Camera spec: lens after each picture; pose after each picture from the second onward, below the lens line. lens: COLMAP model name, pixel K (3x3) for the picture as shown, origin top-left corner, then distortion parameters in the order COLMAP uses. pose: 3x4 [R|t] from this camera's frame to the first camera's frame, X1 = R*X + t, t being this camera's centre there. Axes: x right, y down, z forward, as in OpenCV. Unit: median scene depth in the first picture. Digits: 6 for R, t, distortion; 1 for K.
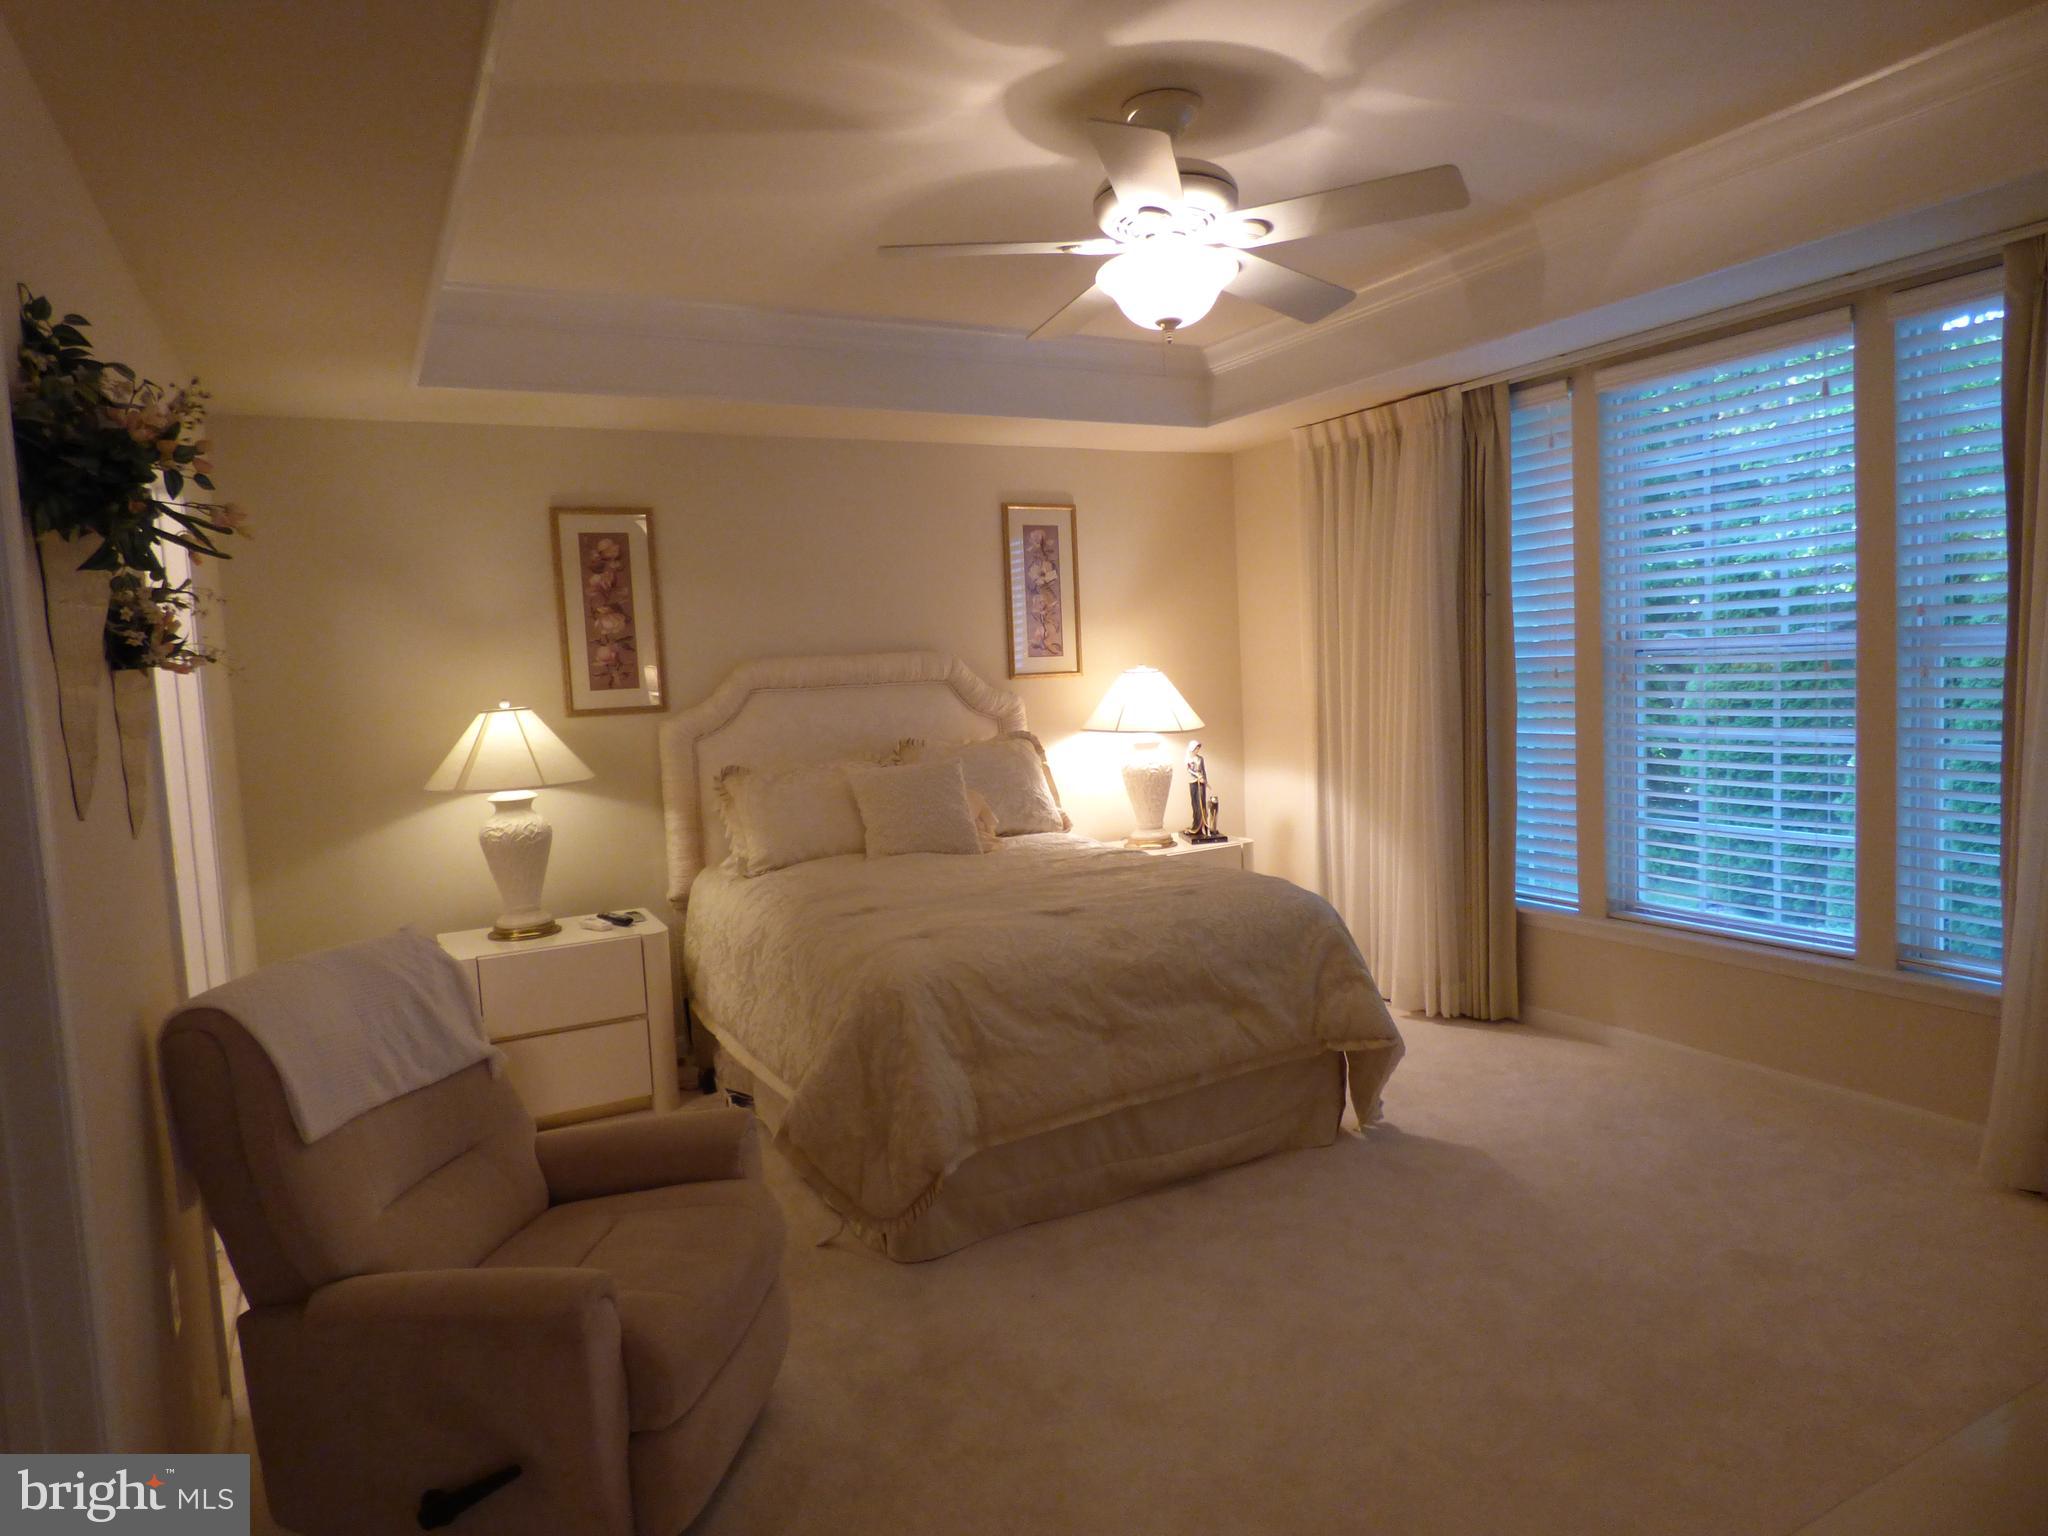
lens RADIAL K [[1247.4, 0, 1010.8], [0, 1247.4, 771.5], [0, 0, 1]] dist [0.001938, -0.007691]
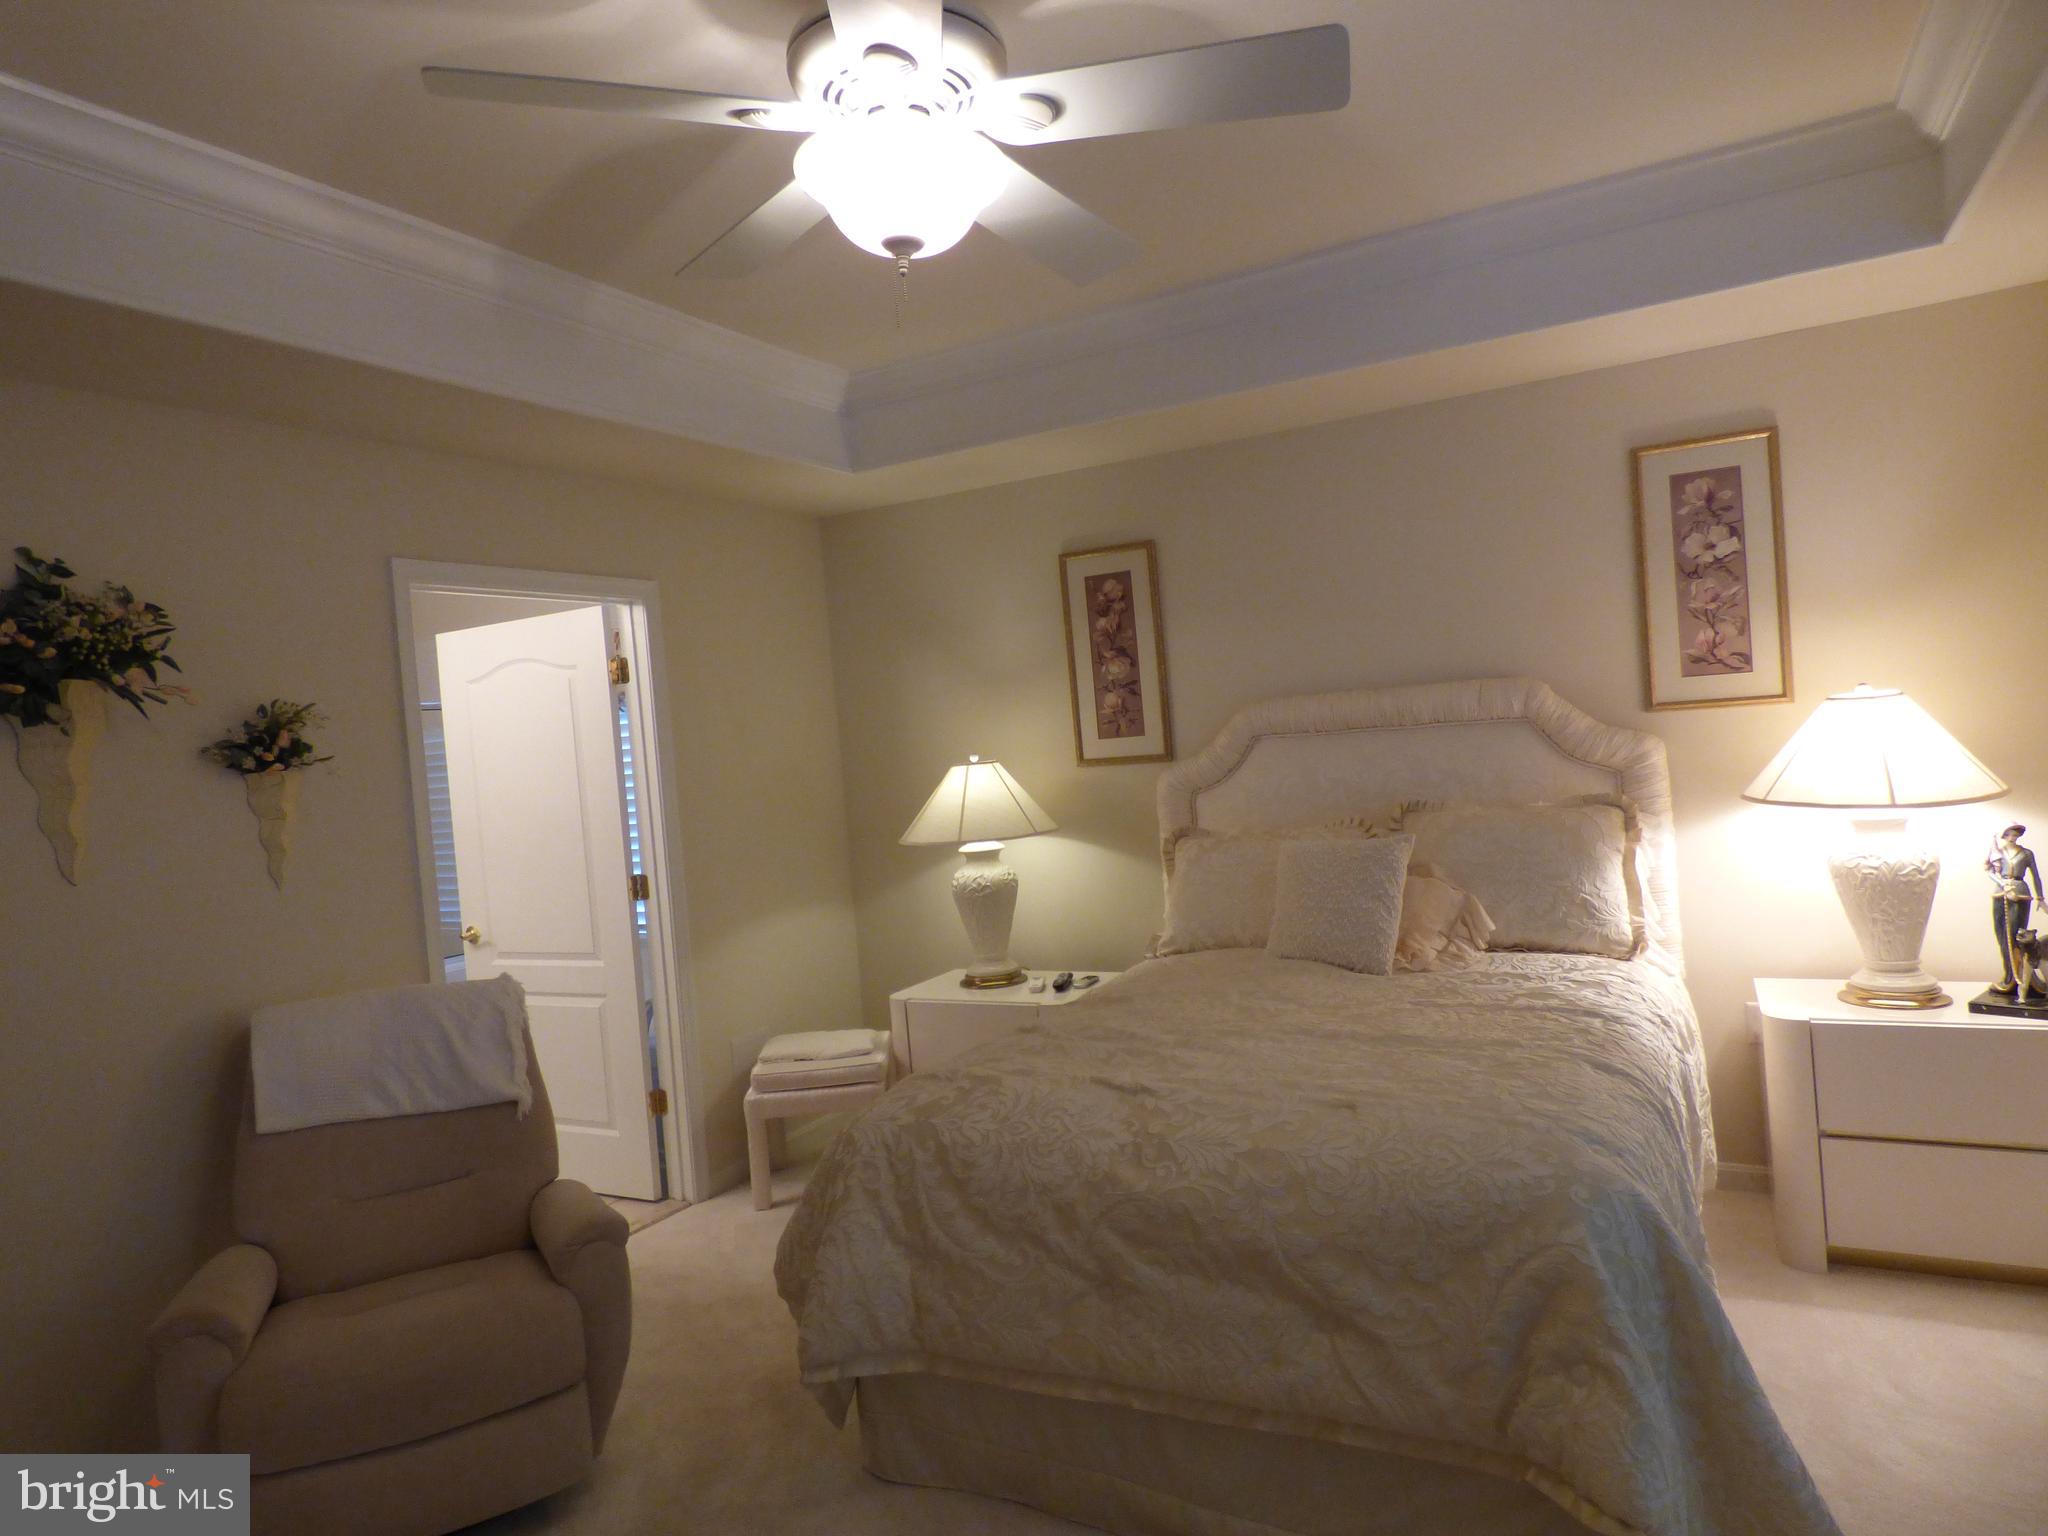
lens RADIAL K [[1247.4, 0, 1022.4], [0, 1247.4, 770.4], [0, 0, 1]] dist [0.001938, -0.007691]
pose [[0.552101, 0.025545, -0.833386, 0.426878], [-0.019671, 0.999651, 0.017610, -0.055612], [0.833545, 0.006671, 0.552411, 0.413257]]
